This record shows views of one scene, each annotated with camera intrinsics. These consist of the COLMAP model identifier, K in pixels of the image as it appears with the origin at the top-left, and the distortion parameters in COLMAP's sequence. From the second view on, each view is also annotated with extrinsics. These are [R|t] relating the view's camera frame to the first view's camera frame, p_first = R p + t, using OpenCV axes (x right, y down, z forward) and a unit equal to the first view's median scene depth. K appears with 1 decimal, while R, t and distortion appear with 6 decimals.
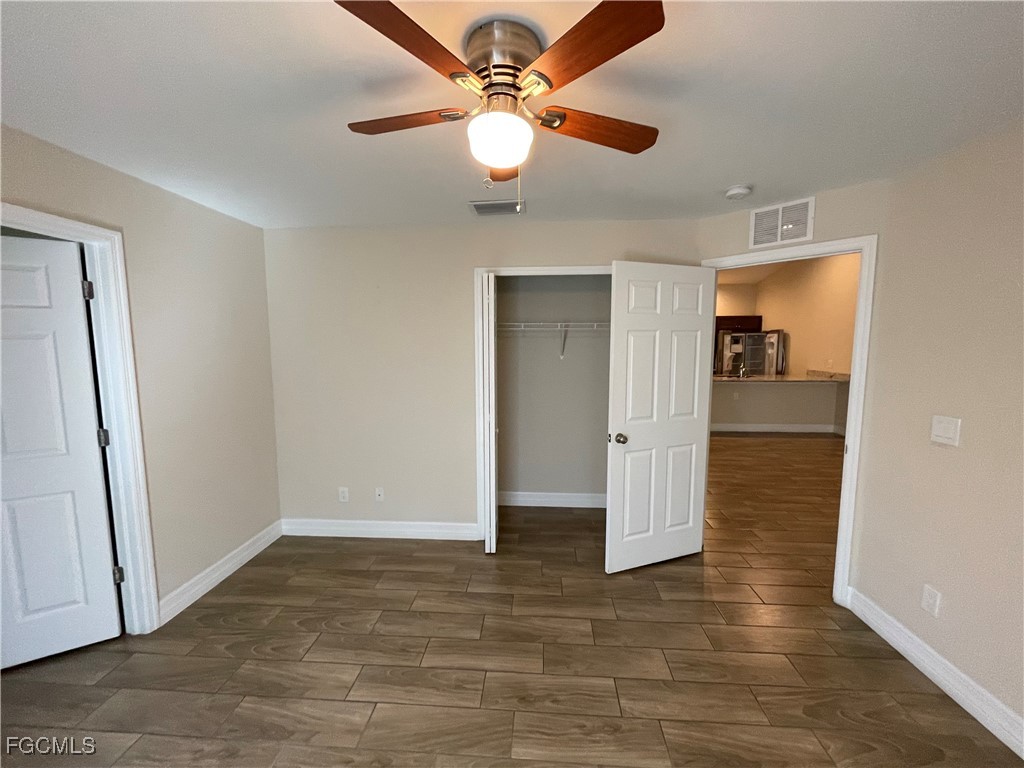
lens RADIAL K [[413.5, 0, 512.0], [0, 413.5, 384.0], [0, 0, 1]] dist [-0.000631, -0.000050]
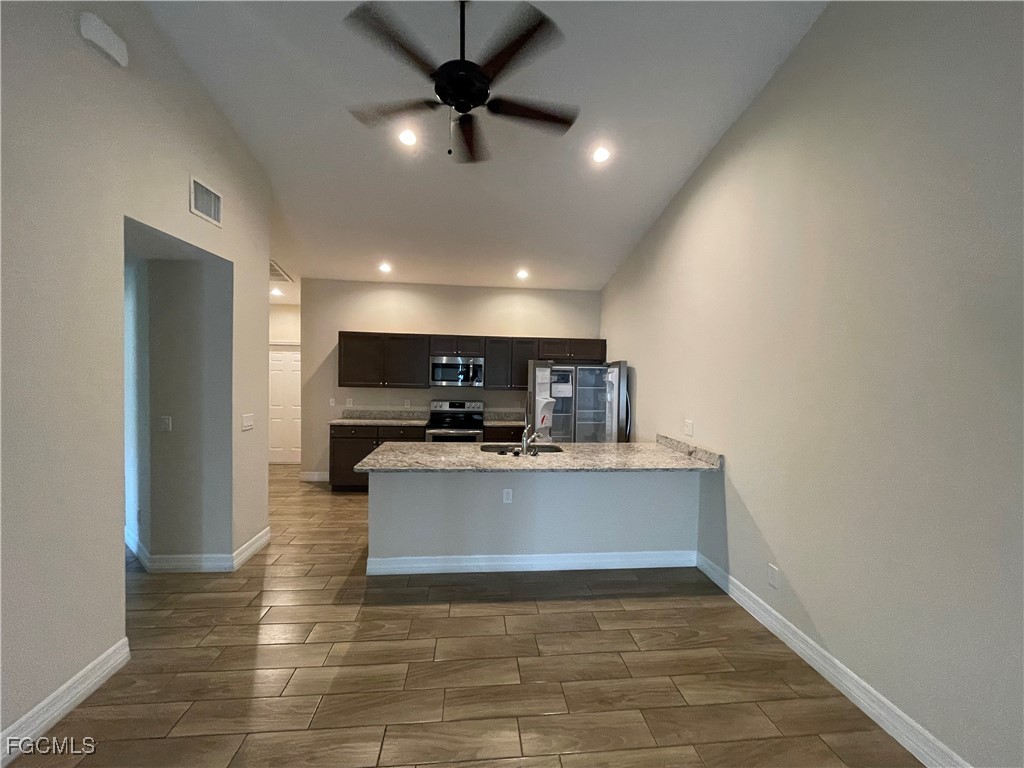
lens RADIAL K [[413.5, 0, 512.0], [0, 413.5, 384.0], [0, 0, 1]] dist [-0.000631, -0.000050]
pose [[0.984262, 0.019687, 0.175618, 0.372119], [-0.007119, 0.997386, -0.071909, -0.052028], [-0.176574, 0.069527, 0.981829, 0.426150]]
